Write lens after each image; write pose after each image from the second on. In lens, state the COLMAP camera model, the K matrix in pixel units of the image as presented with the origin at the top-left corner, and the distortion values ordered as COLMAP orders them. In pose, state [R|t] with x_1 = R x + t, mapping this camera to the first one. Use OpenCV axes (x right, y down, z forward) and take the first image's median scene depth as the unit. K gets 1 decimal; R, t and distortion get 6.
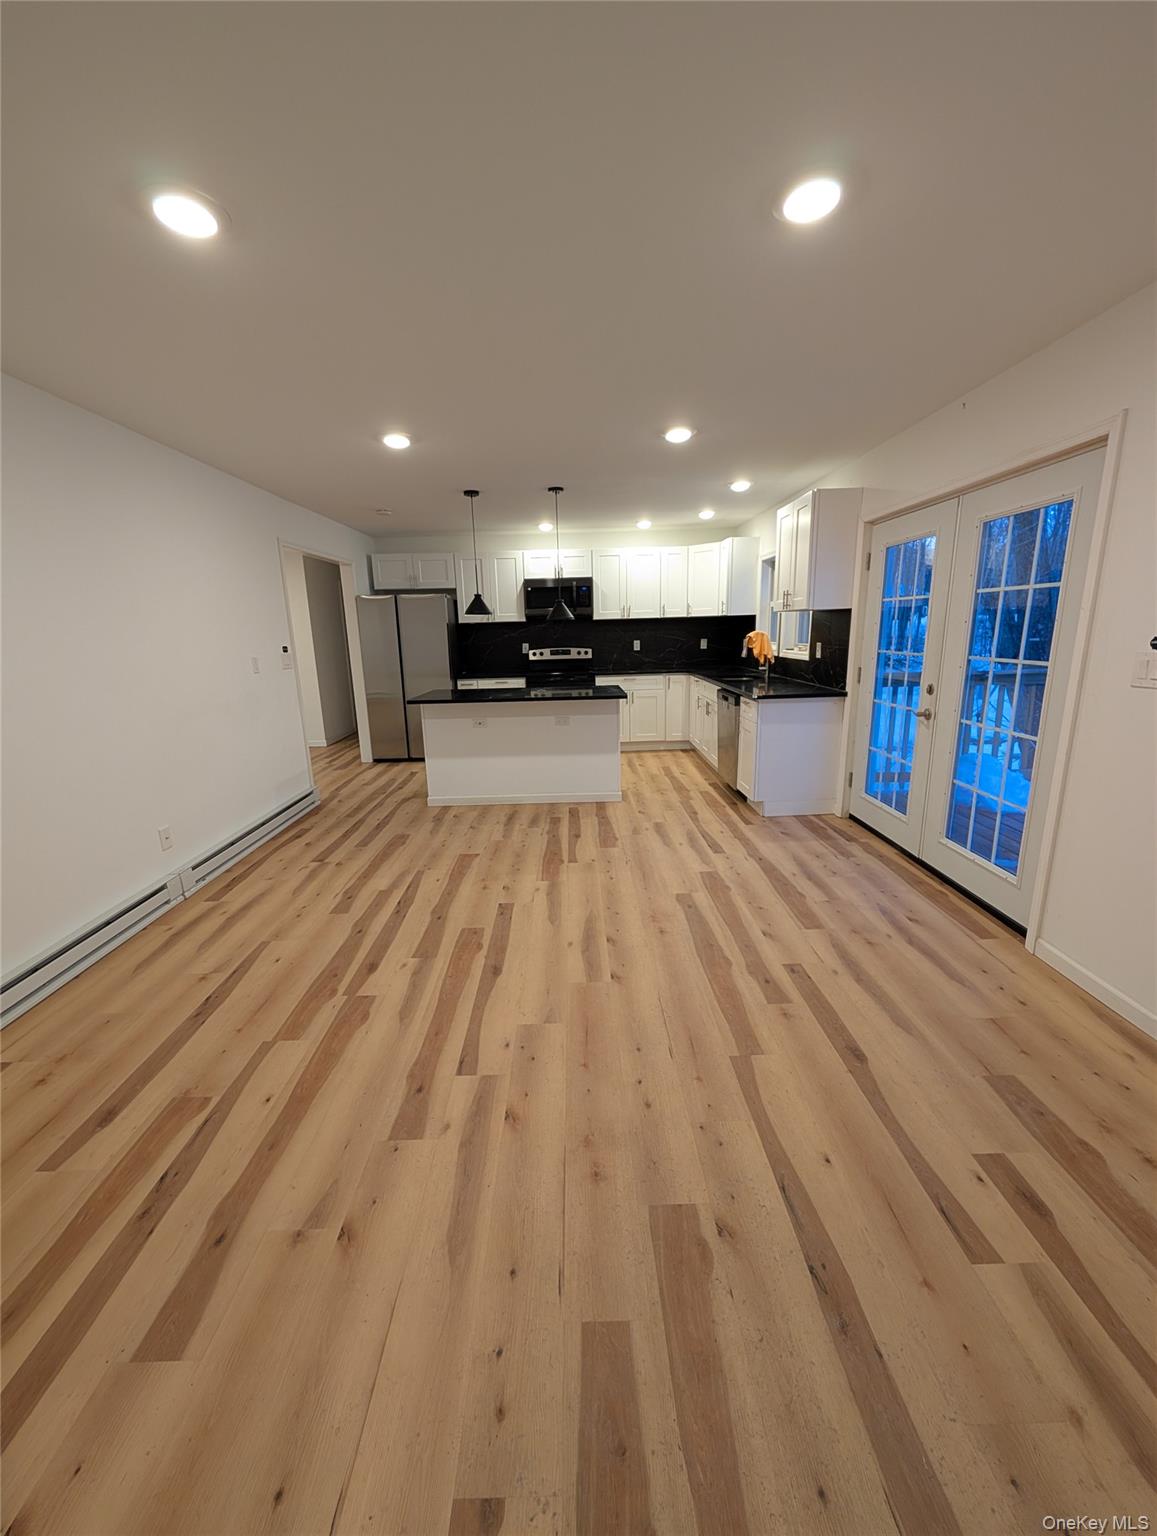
lens RADIAL K [[592.4, 0, 578.5], [0, 592.4, 768.0], [0, 0, 1]] dist [-0.001854, -0.000231]
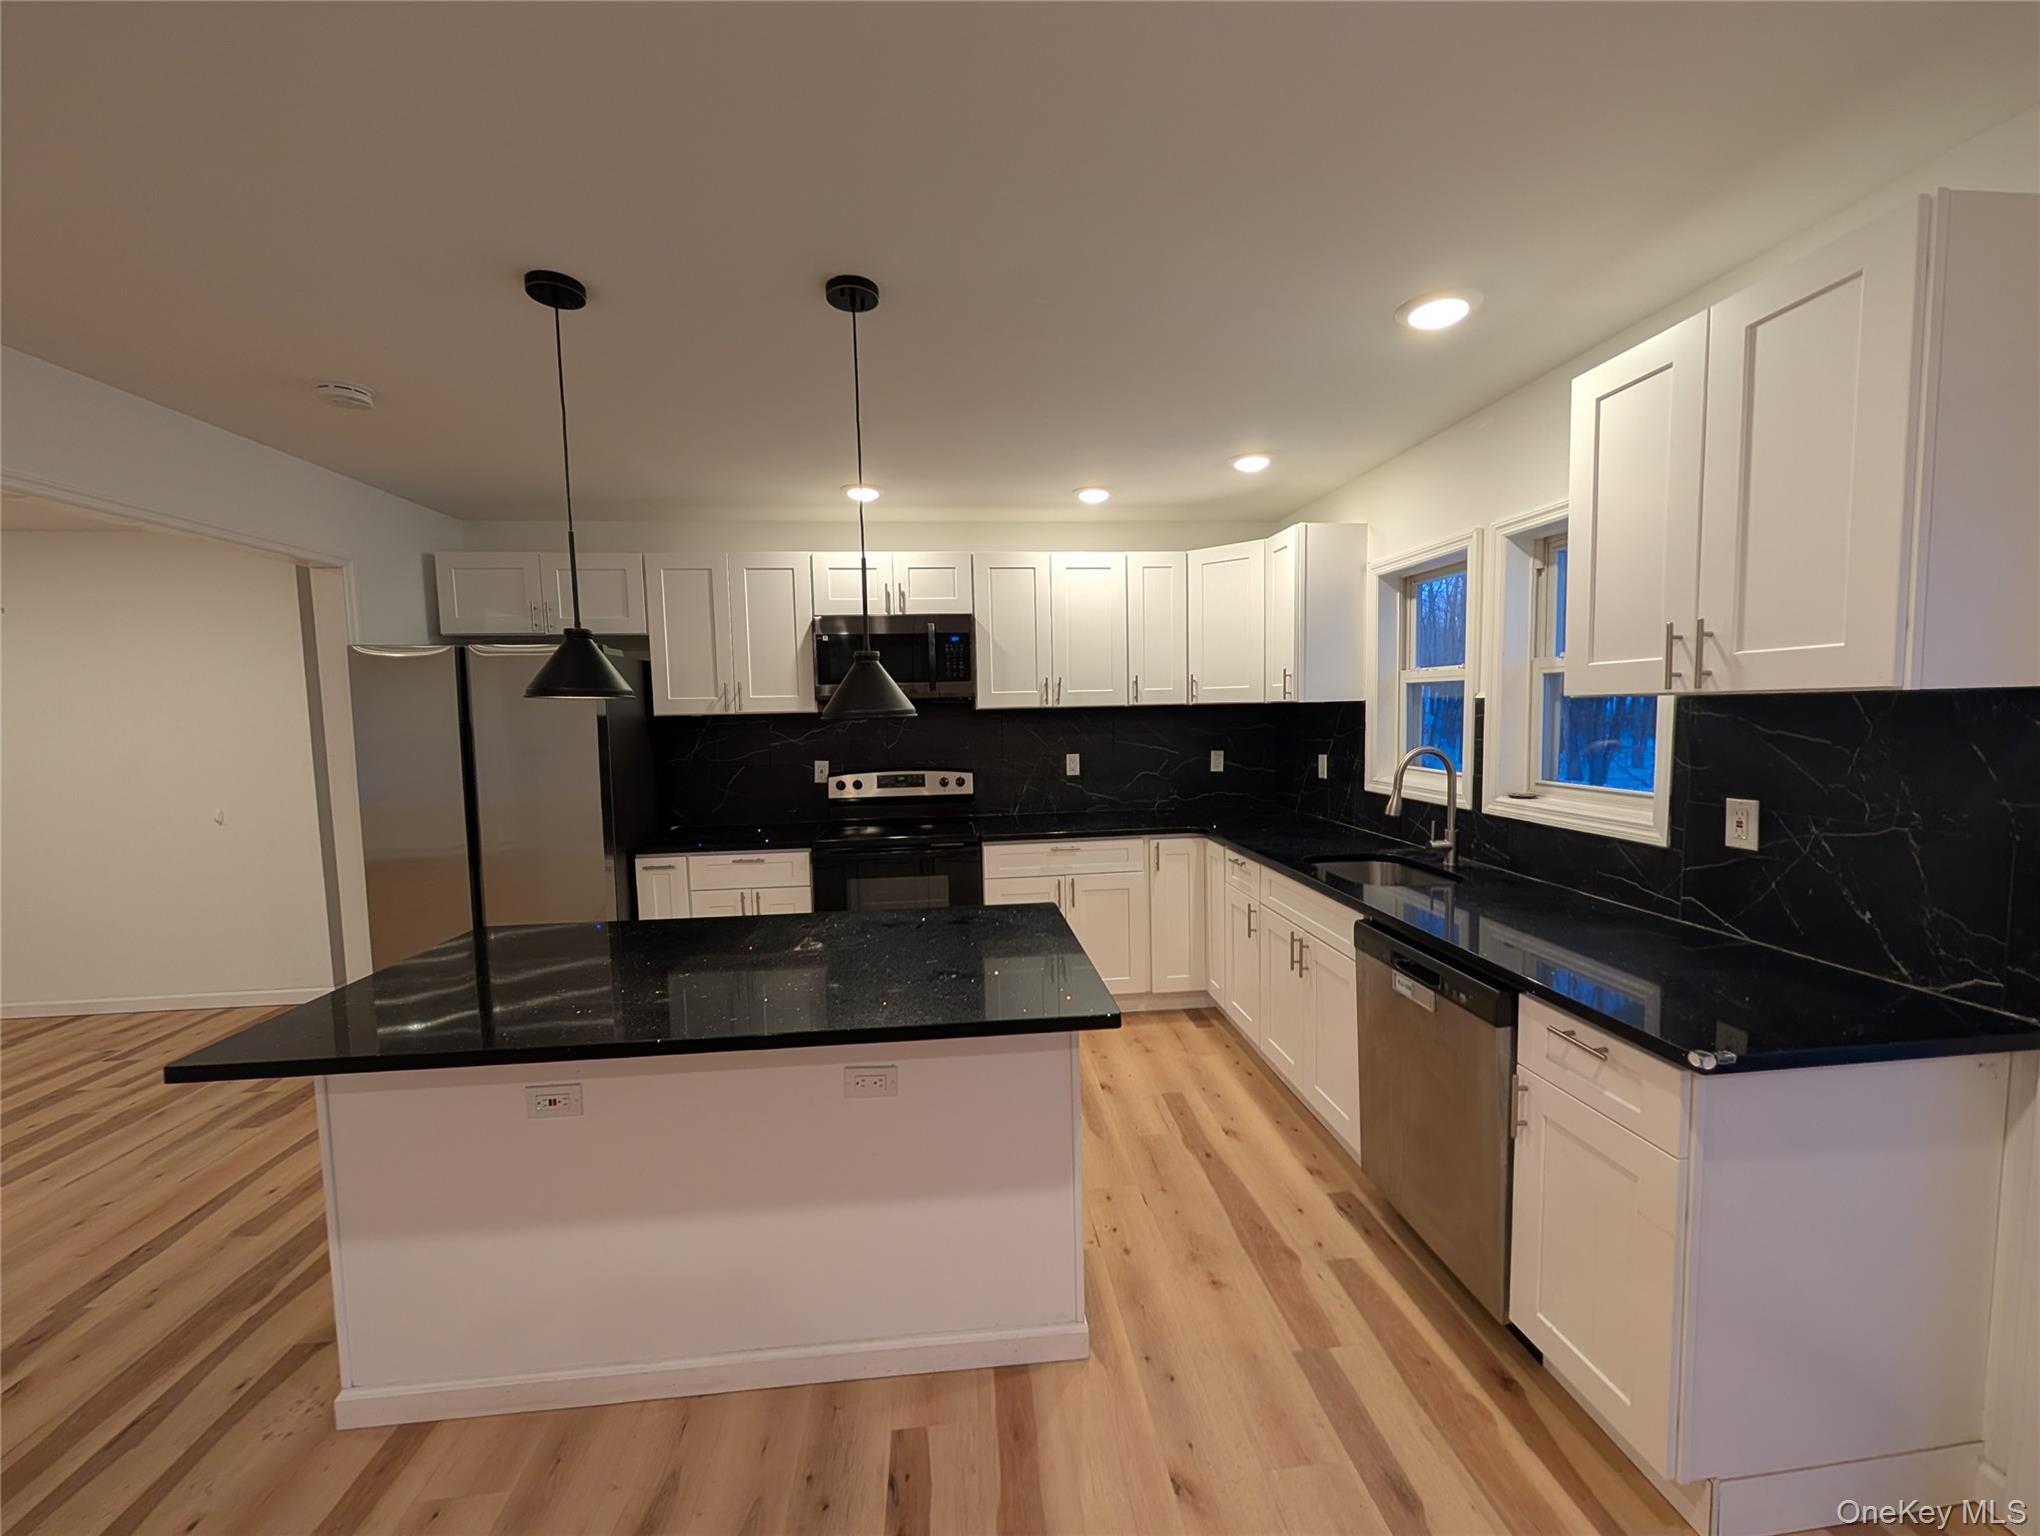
lens RADIAL K [[786.8, 0, 1020.0], [0, 786.8, 768.0], [0, 0, 1]] dist [-0.001854, -0.000231]
pose [[0.996354, -0.001580, 0.085303, 0.011619], [0.015231, 0.987061, -0.159618, -0.174665], [-0.083947, 0.160335, 0.983486, 0.661815]]
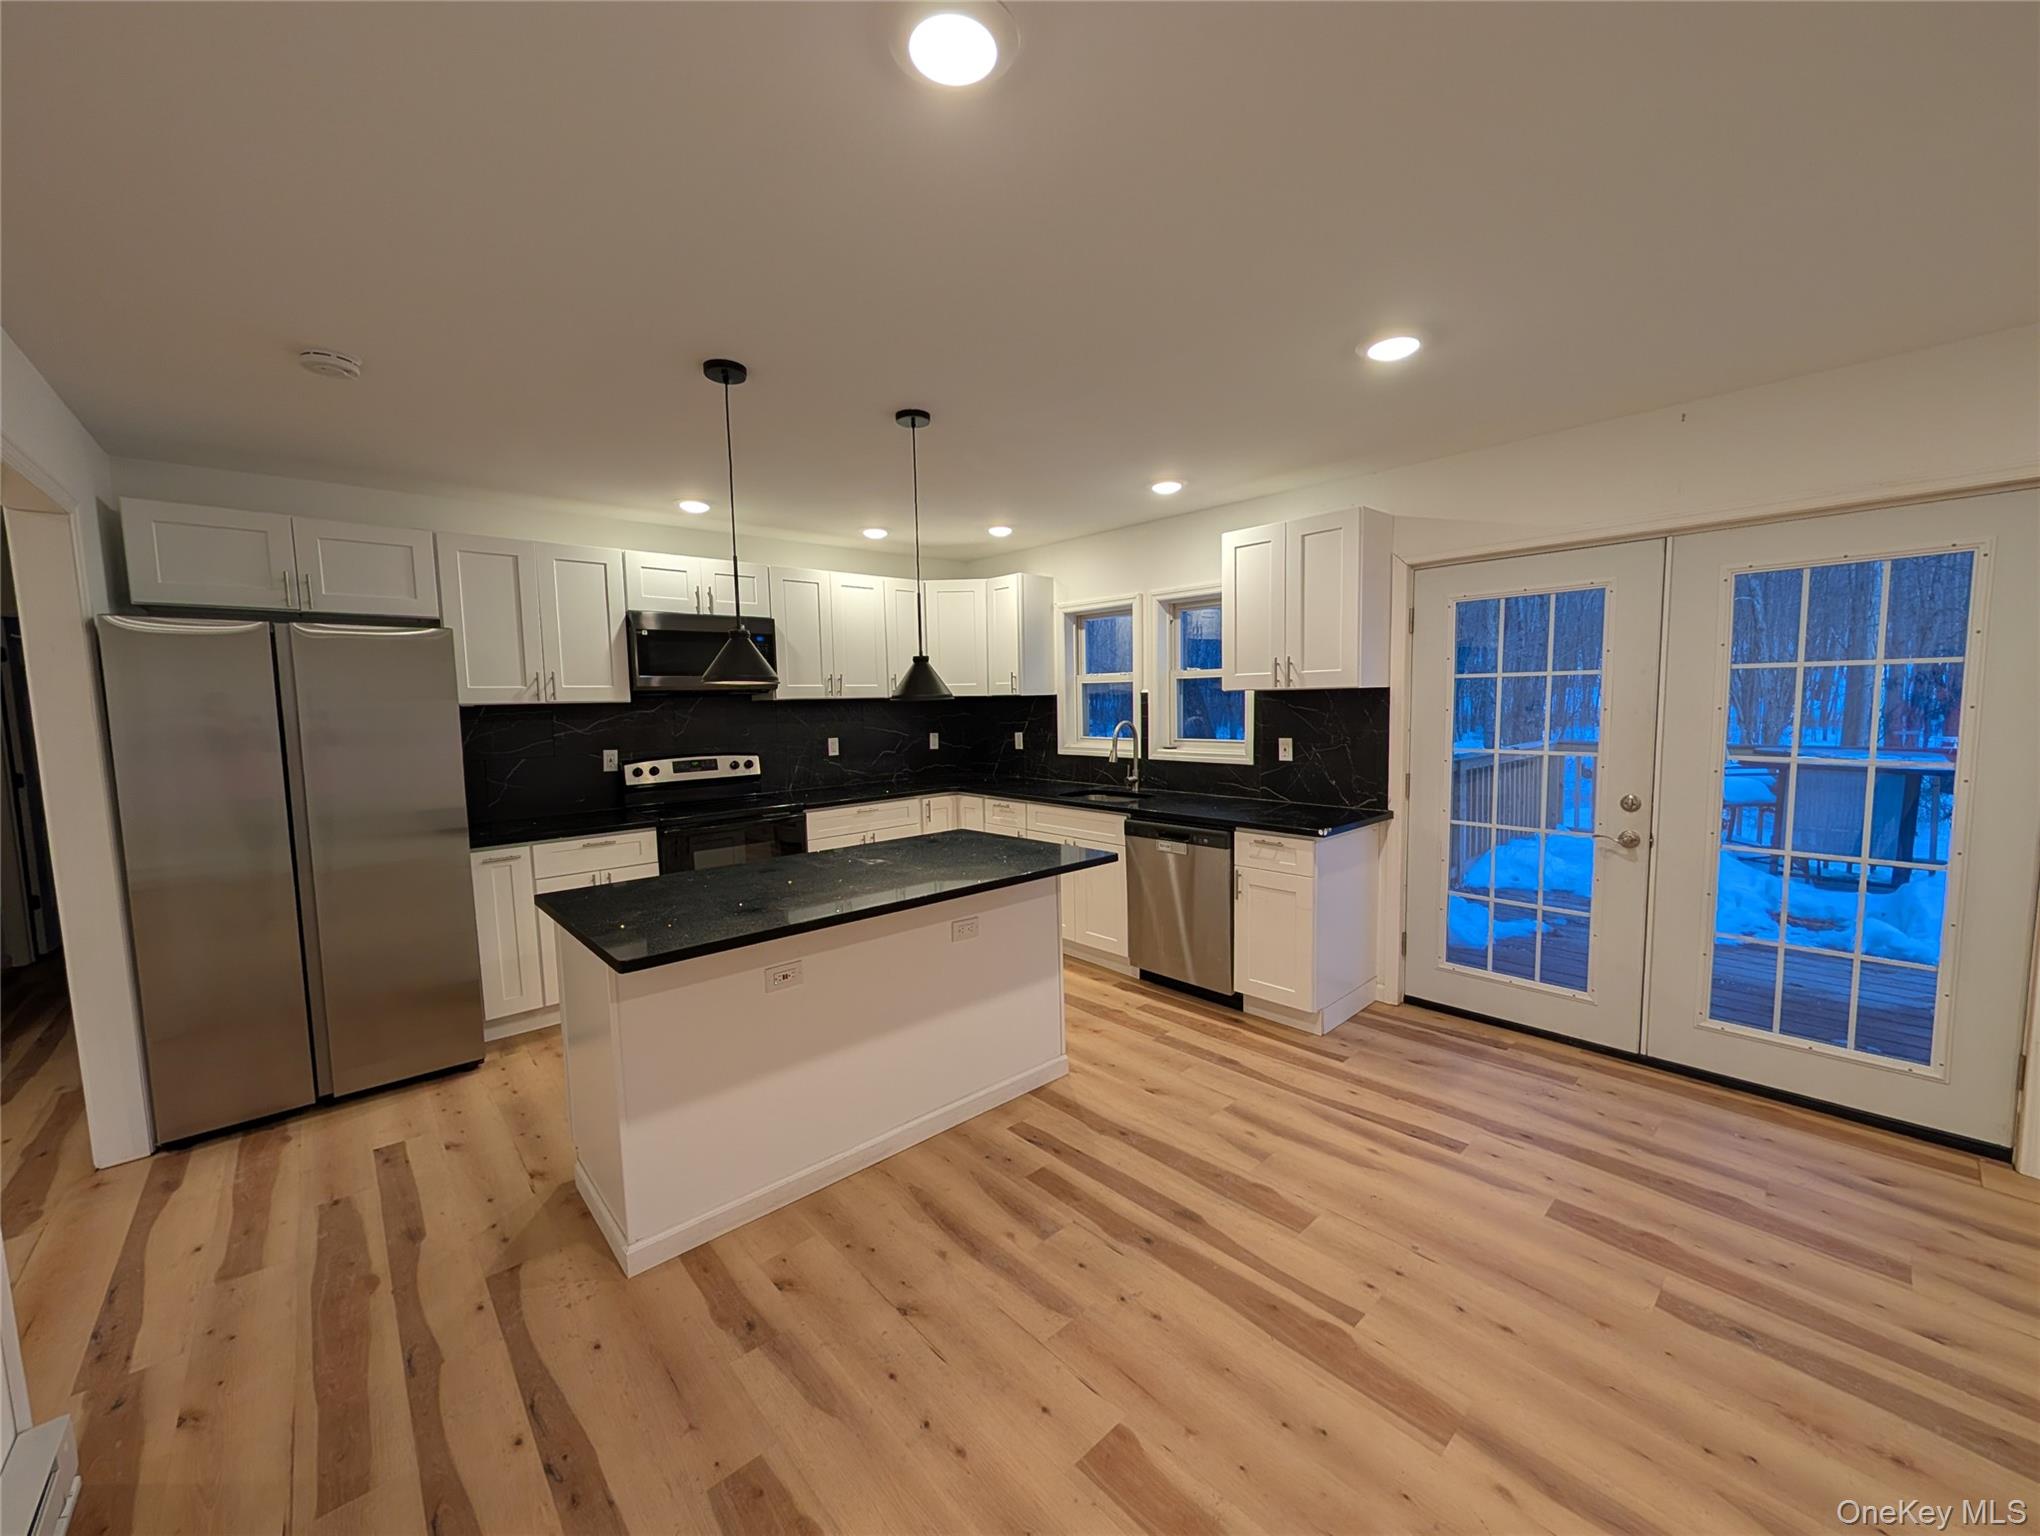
lens RADIAL K [[786.8, 0, 1020.0], [0, 786.8, 768.0], [0, 0, 1]] dist [-0.001854, -0.000231]
pose [[0.751892, -0.047219, 0.657593, -0.396455], [0.152887, 0.982730, -0.104245, -0.137737], [-0.641314, 0.178918, 0.746127, 0.566367]]
